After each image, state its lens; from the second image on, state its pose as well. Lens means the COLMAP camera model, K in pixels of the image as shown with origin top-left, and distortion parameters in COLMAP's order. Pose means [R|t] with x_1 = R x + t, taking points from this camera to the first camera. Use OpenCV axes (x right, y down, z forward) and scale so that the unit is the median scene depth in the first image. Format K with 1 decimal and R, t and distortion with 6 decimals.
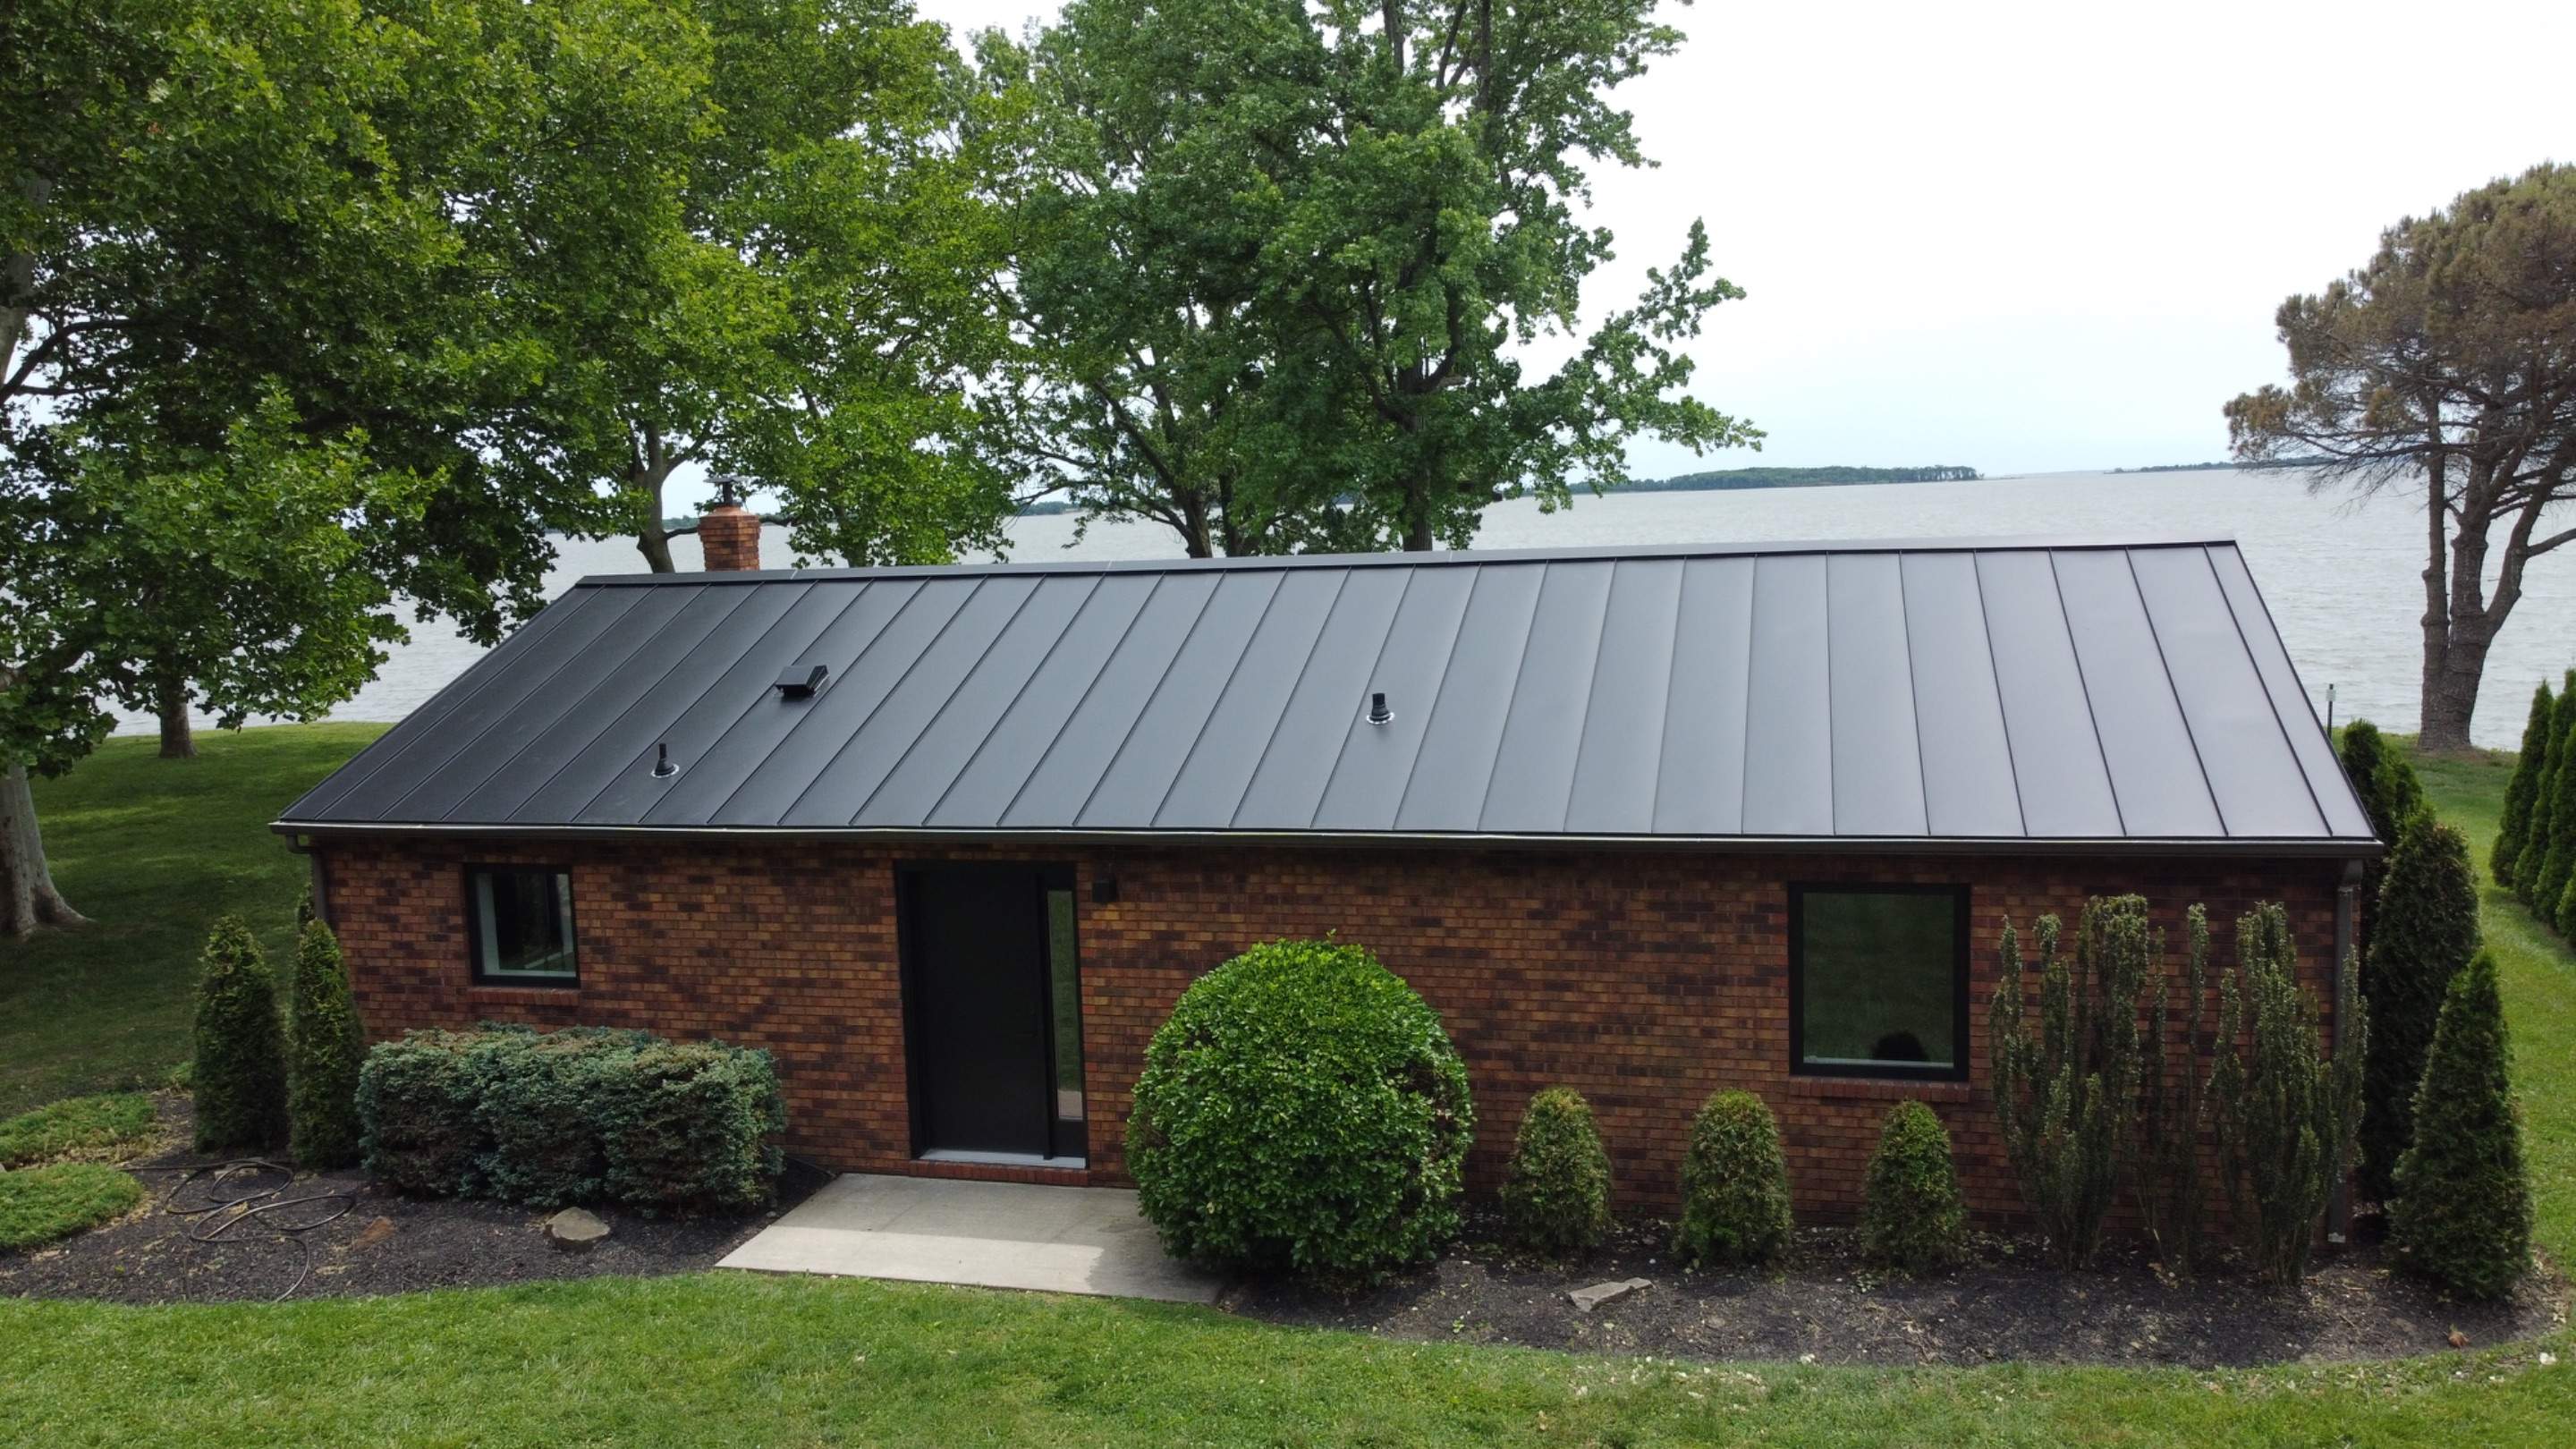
lens RADIAL K [[1967.9, 0, 1290.1], [0, 1967.9, 720.1], [0, 0, 1]] dist [-0.013205, 0.008692]
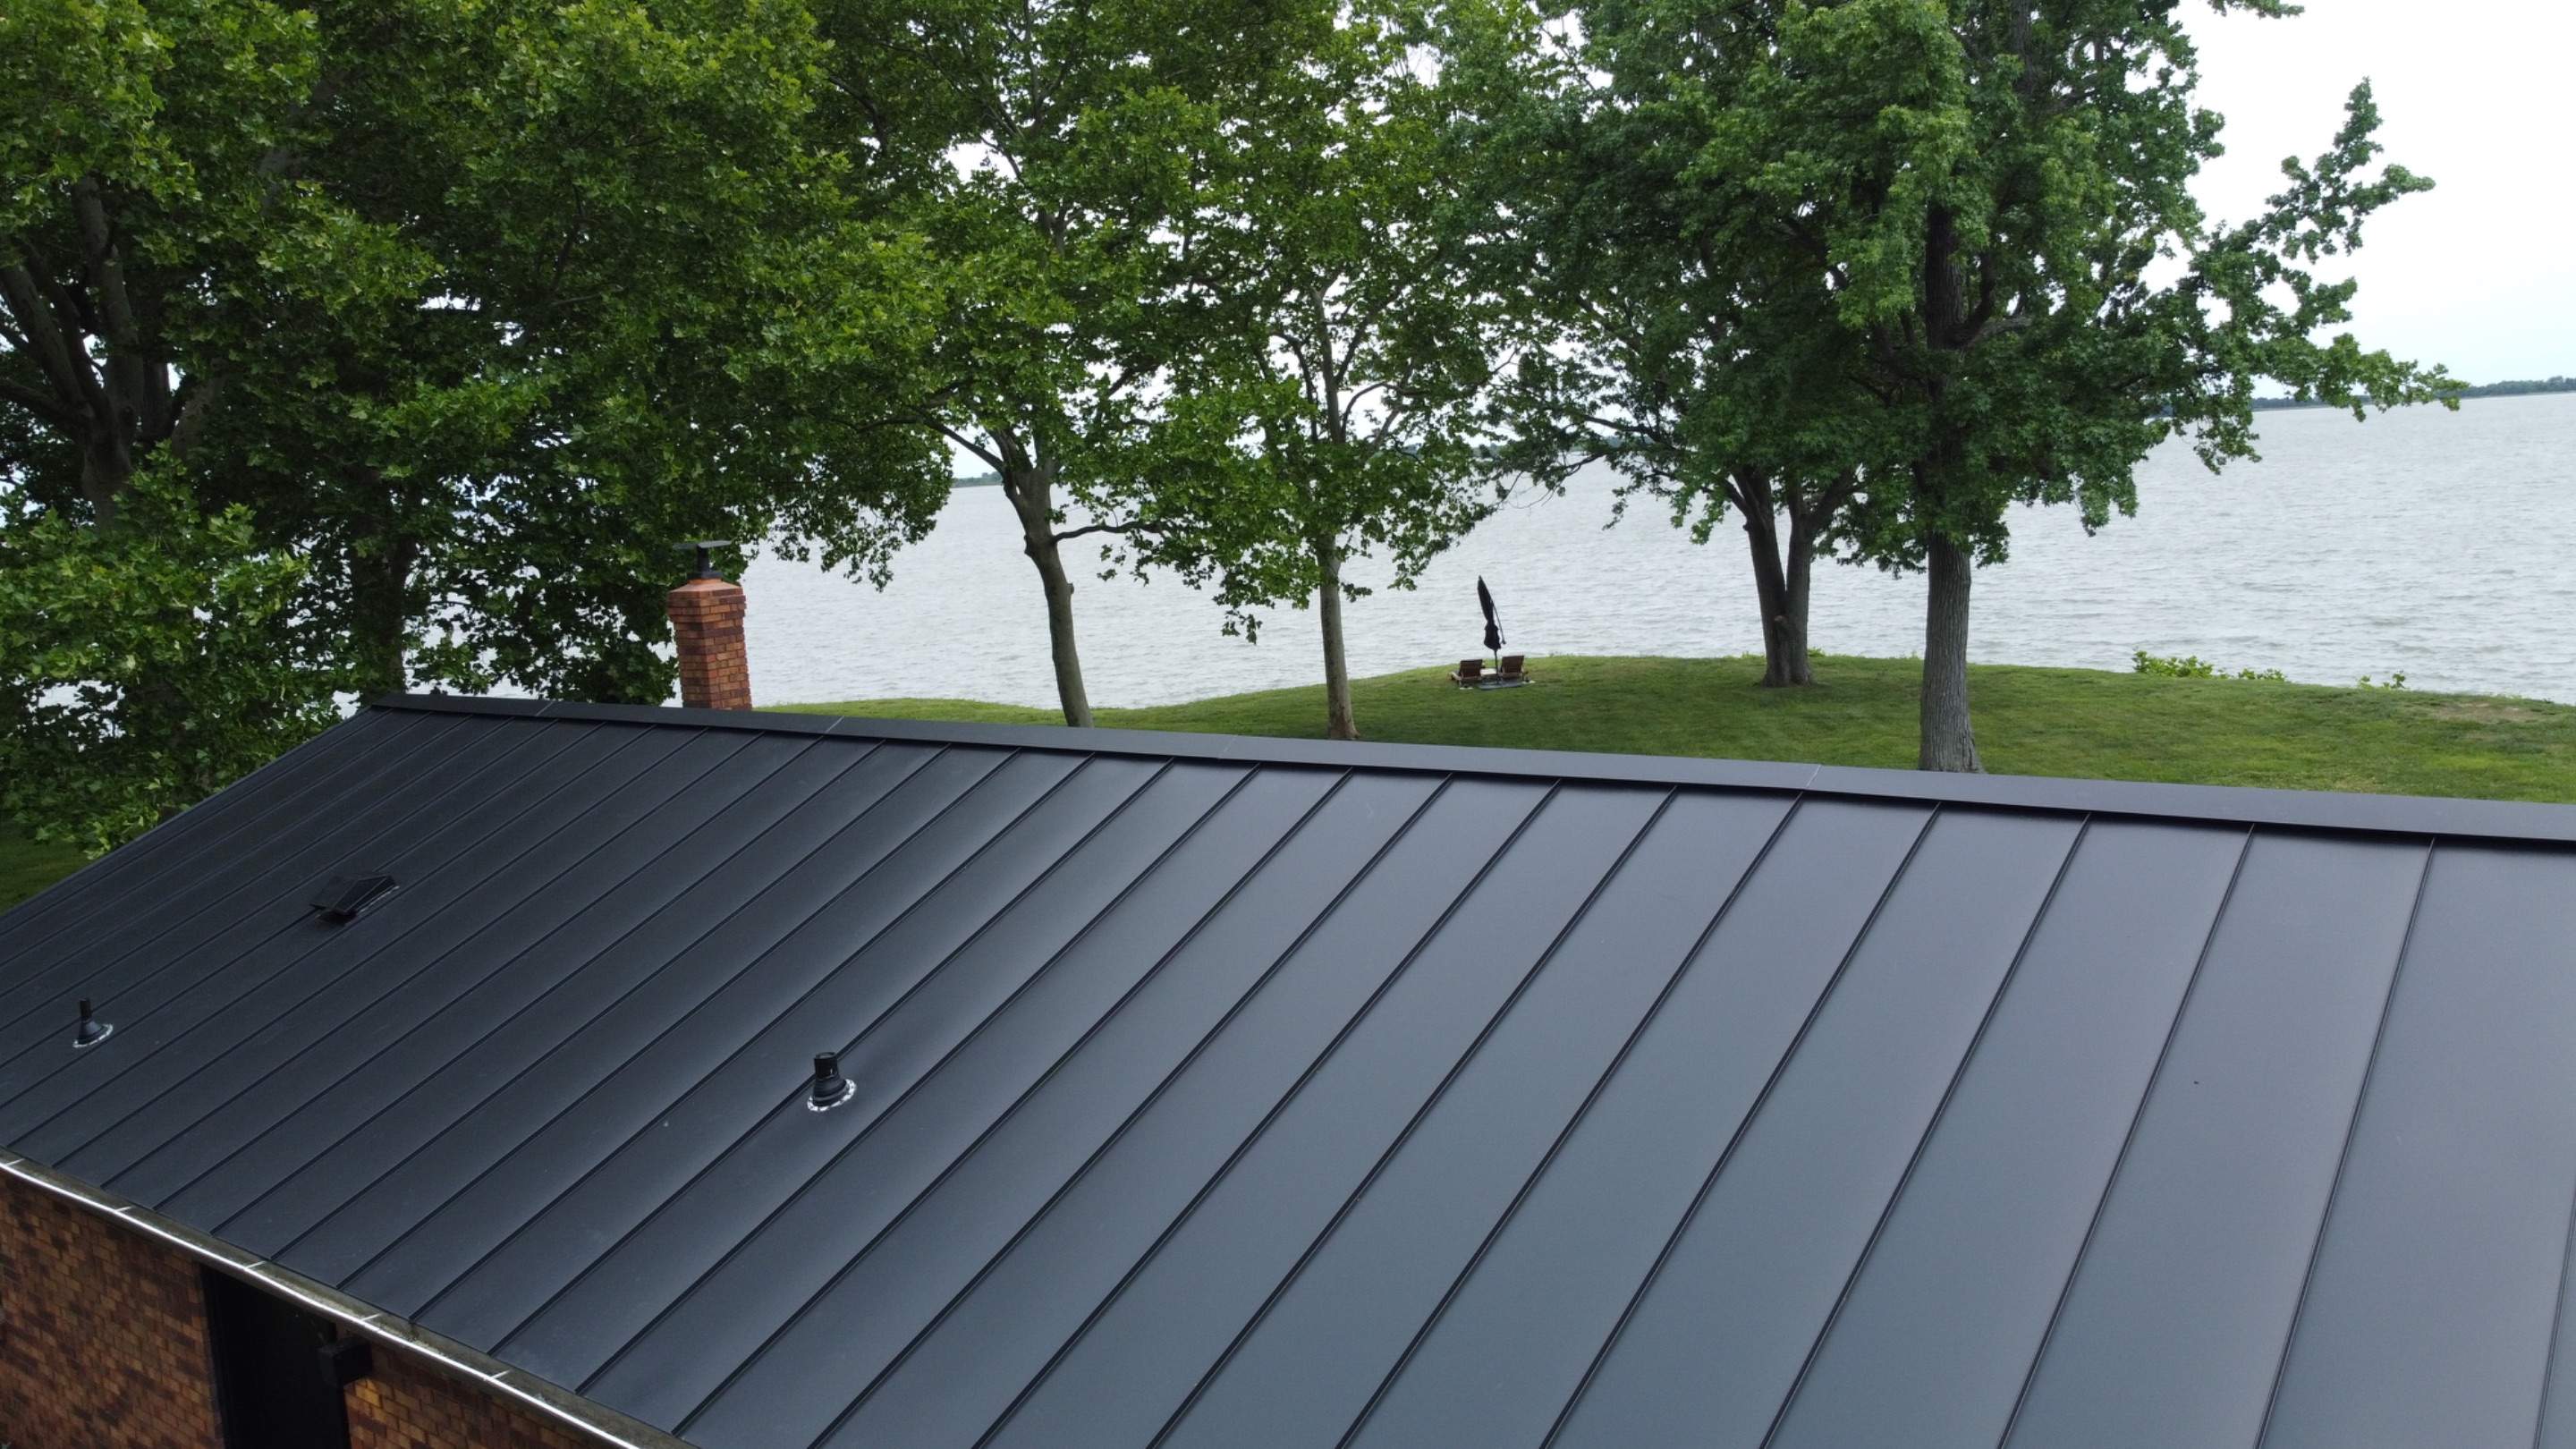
lens RADIAL K [[1967.9, 0, 1287.1], [0, 1967.9, 732.4], [0, 0, 1]] dist [-0.013205, 0.008692]
pose [[0.918199, 0.039715, -0.394124, 0.138971], [-0.021350, 0.998477, 0.050875, -0.049977], [0.395545, -0.038299, 0.917648, 0.193175]]
